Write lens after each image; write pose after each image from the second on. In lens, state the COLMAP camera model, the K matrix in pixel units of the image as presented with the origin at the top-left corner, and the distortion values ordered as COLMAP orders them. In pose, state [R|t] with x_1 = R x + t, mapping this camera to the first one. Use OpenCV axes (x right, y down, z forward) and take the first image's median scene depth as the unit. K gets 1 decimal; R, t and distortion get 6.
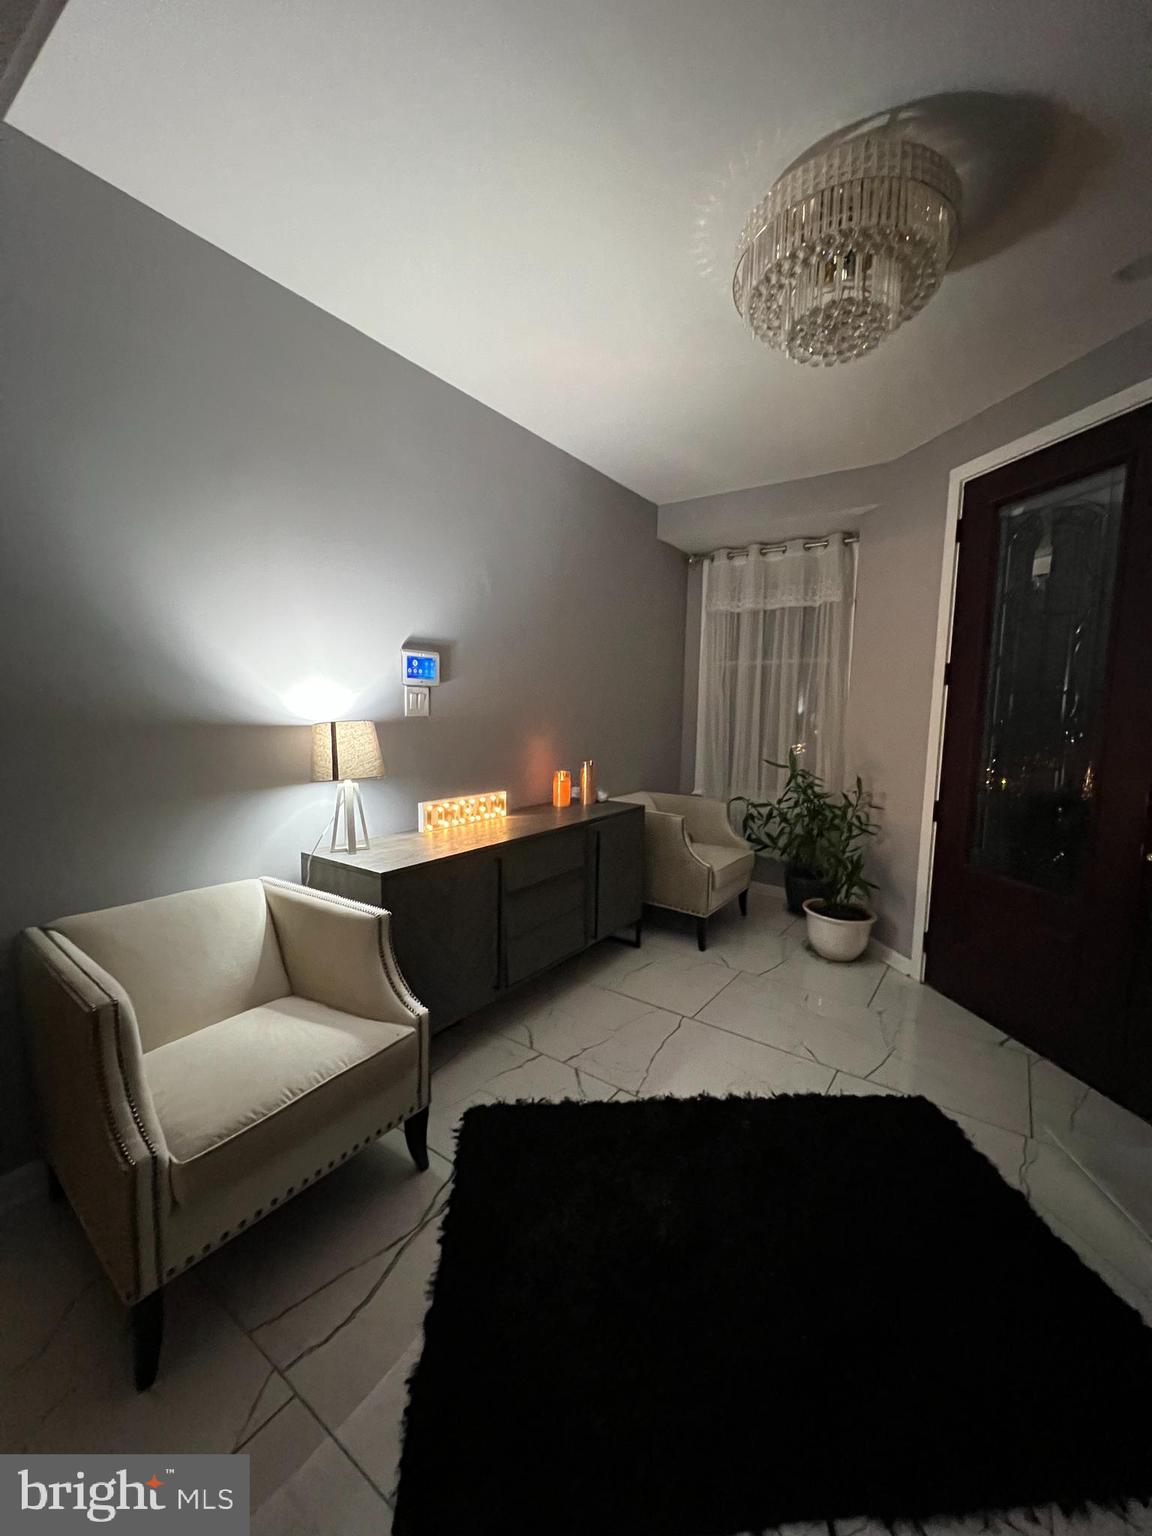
lens RADIAL K [[614.1, 0, 576.2], [0, 614.1, 762.6], [0, 0, 1]] dist [-0.001552, 0.000223]
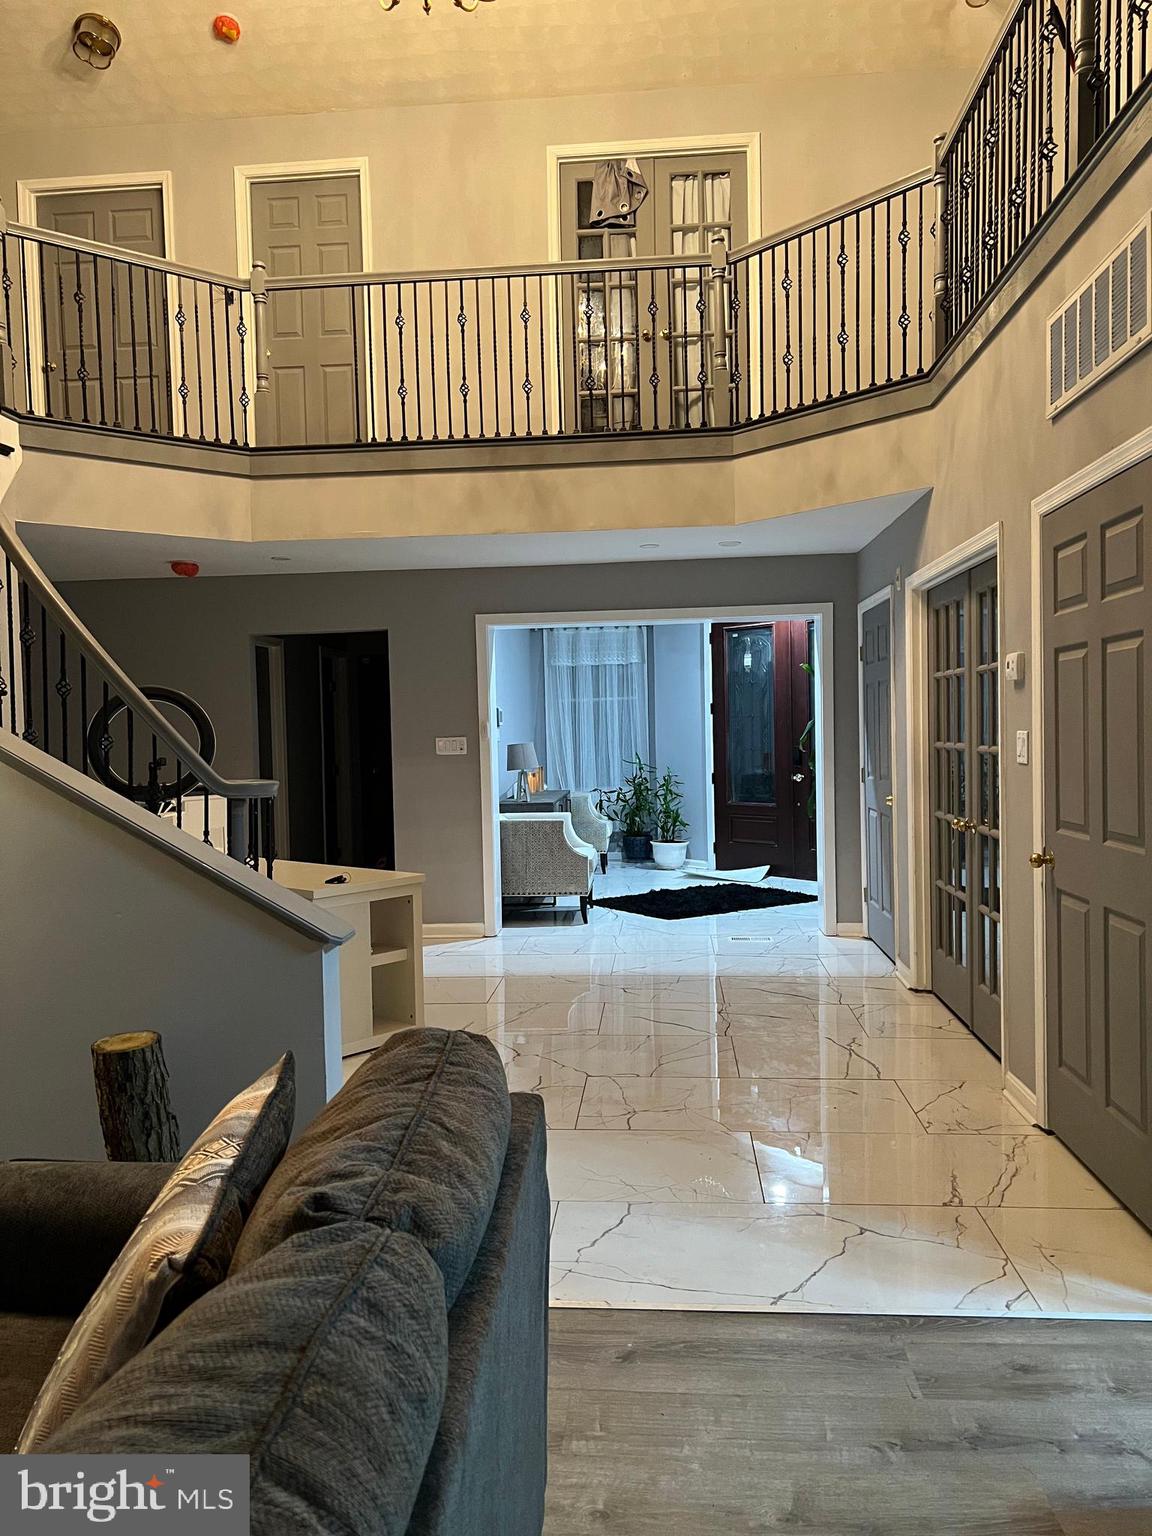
lens RADIAL K [[1154.8, 0, 570.3], [0, 1154.8, 777.4], [0, 0, 1]] dist [0.053017, -0.064103]
pose [[0.856560, -0.062473, 0.512251, -2.009365], [0.091070, 0.995365, -0.030890, 0.177462], [-0.507947, 0.073110, 0.858280, -2.293670]]
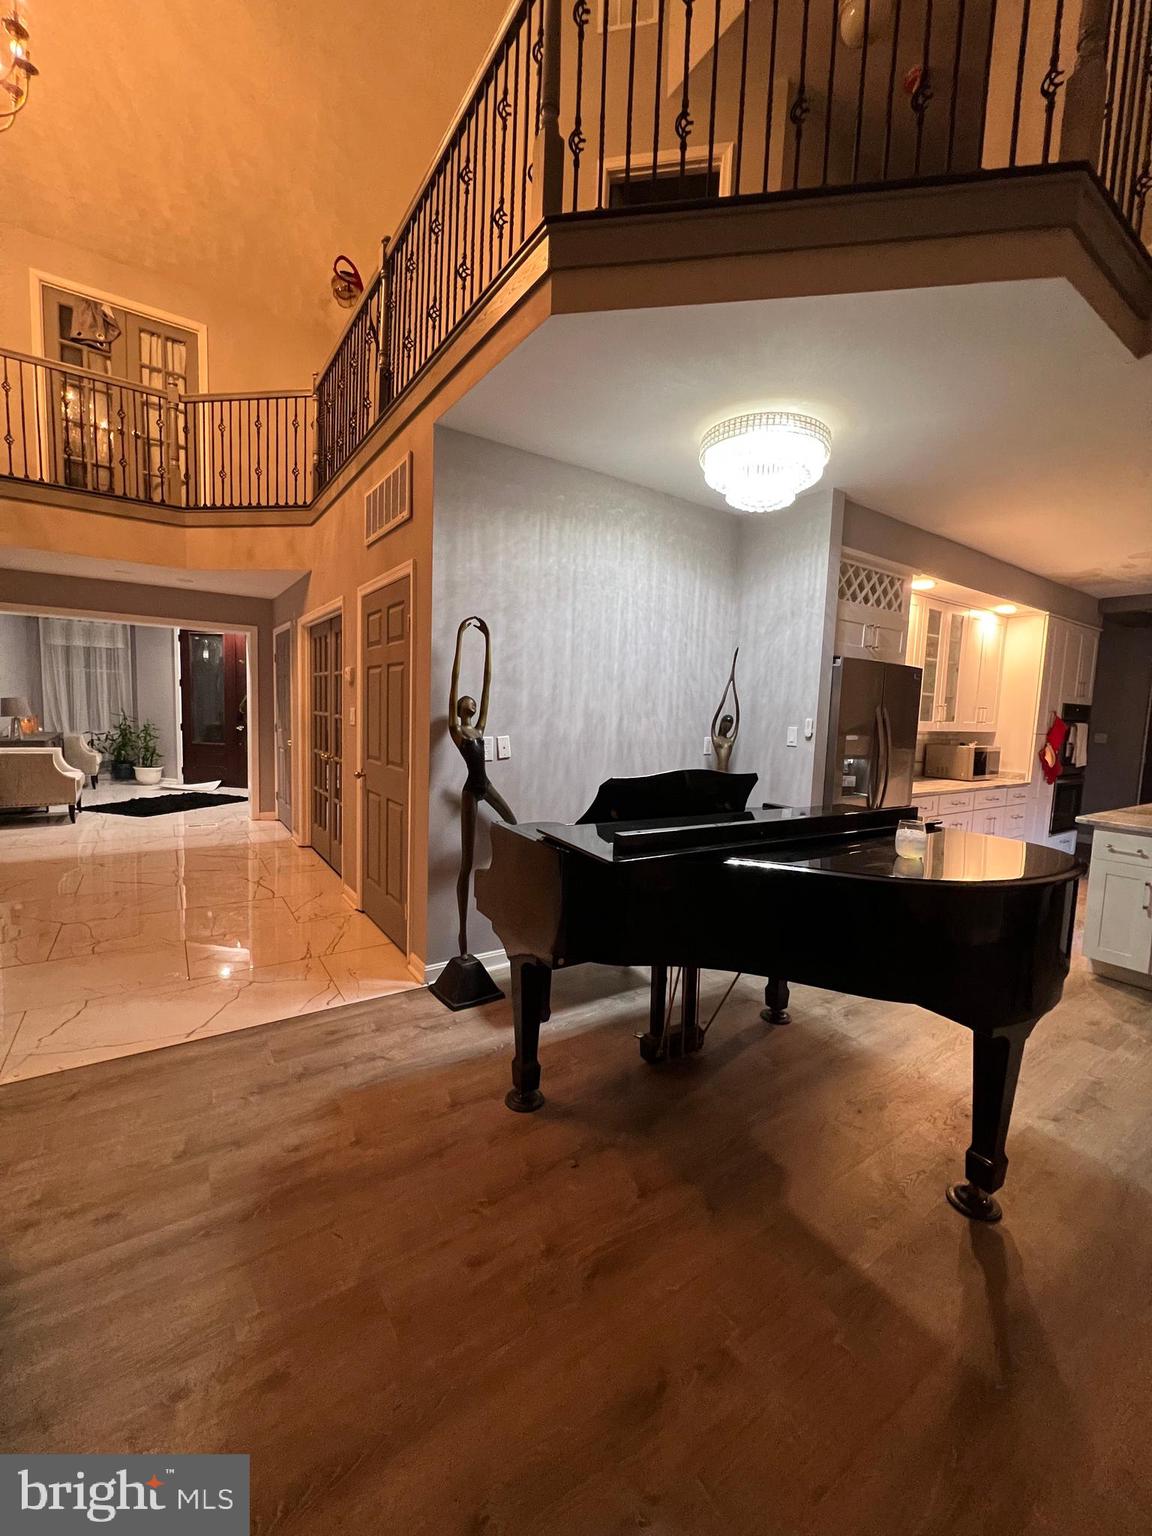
lens RADIAL K [[614.1, 0, 584.5], [0, 614.1, 767.0], [0, 0, 1]] dist [-0.001552, 0.000223]
pose [[0.338872, -0.099040, 0.935605, -1.977094], [0.061624, 0.994645, 0.082970, 0.179292], [-0.938812, 0.029539, 0.343161, -2.369971]]
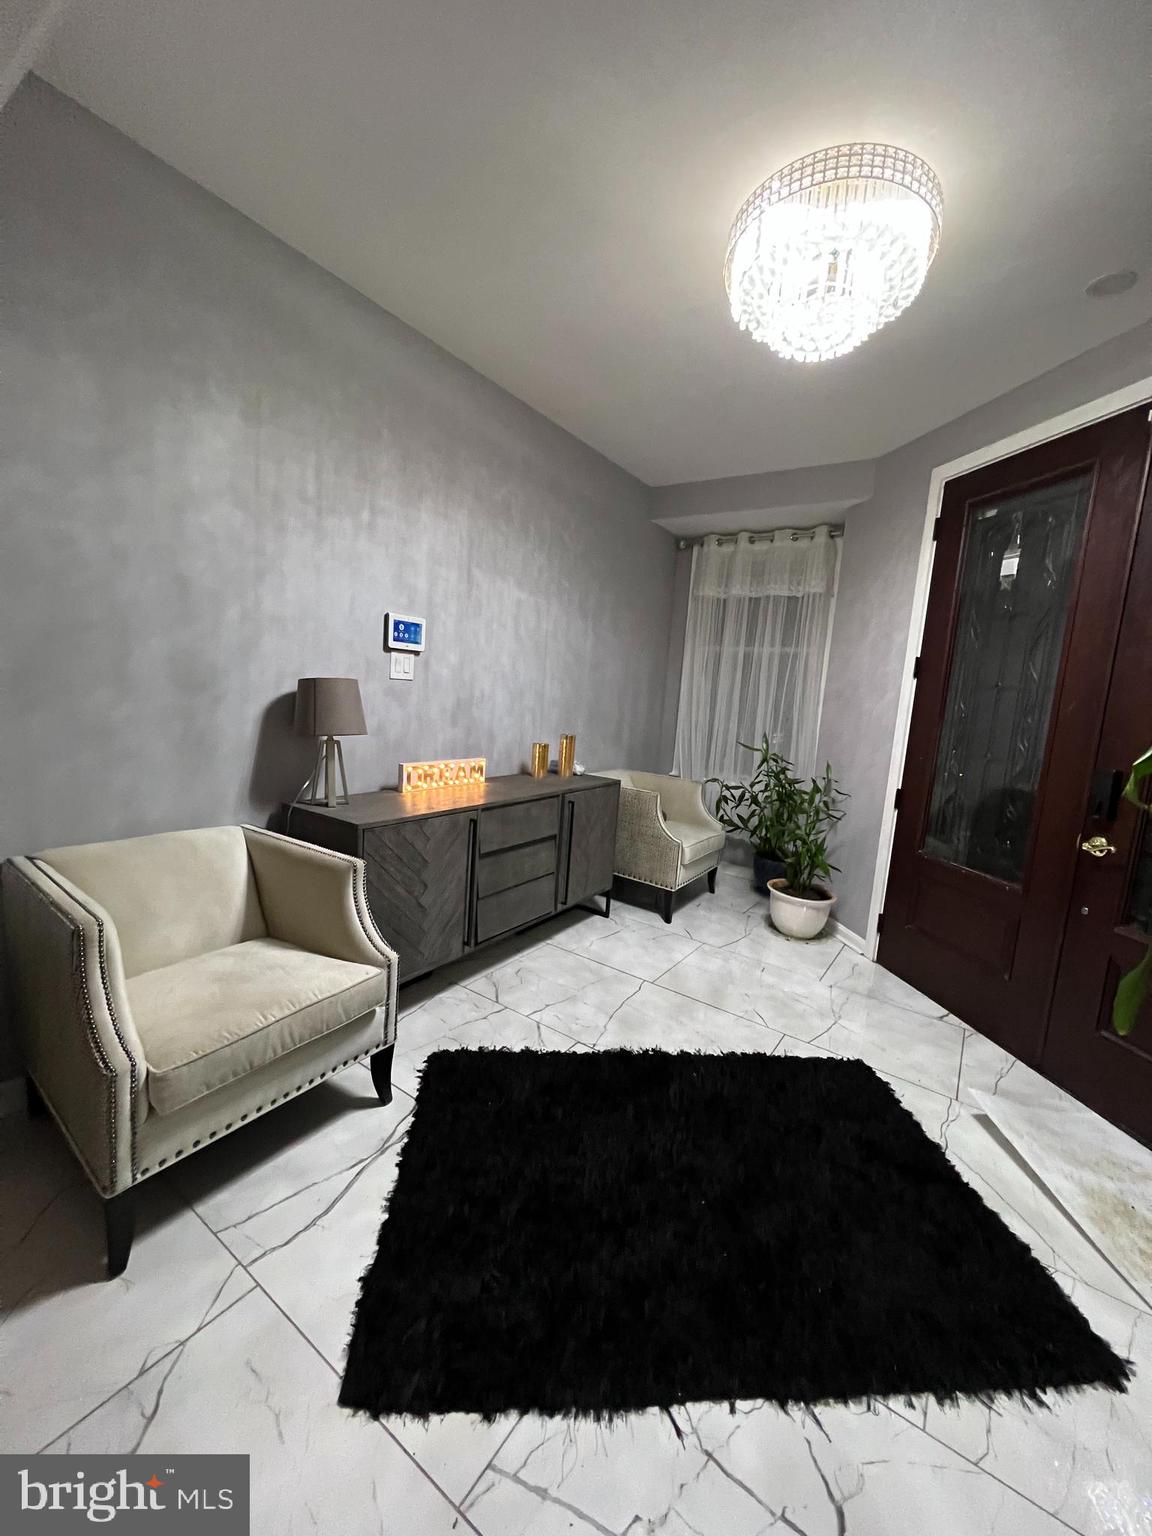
lens RADIAL K [[614.1, 0, 577.1], [0, 614.1, 762.3], [0, 0, 1]] dist [-0.001552, 0.000223]
pose [[0.998469, 0.050874, 0.021714, 0.019069], [-0.051458, 0.998304, 0.027236, 0.019573], [-0.020292, -0.028312, 0.999393, -0.036133]]
